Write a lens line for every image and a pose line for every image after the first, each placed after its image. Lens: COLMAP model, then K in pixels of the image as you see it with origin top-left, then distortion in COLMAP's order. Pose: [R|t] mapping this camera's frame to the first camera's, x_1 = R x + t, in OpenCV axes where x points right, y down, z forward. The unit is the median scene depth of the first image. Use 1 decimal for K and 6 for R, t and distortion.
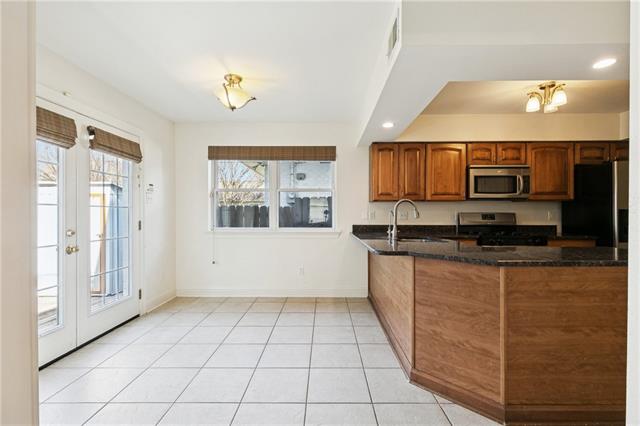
lens RADIAL K [[291.5, 0, 320.6], [0, 291.5, 213.1], [0, 0, 1]] dist [0.003535, 0.000146]
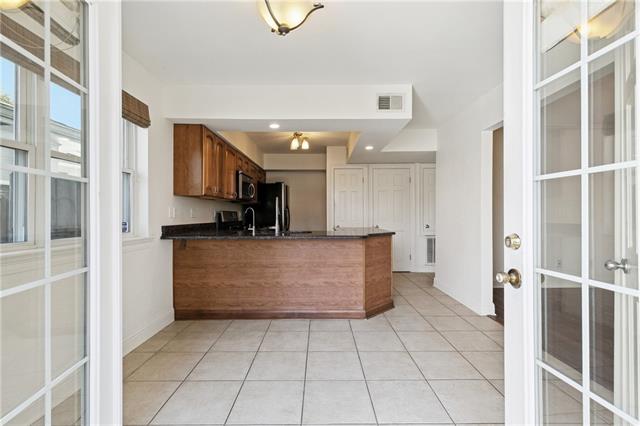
lens RADIAL K [[291.5, 0, 317.1], [0, 291.5, 218.7], [0, 0, 1]] dist [0.003535, 0.000146]
pose [[-0.005677, -0.015491, 0.999864, -0.676536], [-0.001223, 0.999879, 0.015484, 0.011536], [-0.999983, -0.001135, -0.005695, 0.701402]]
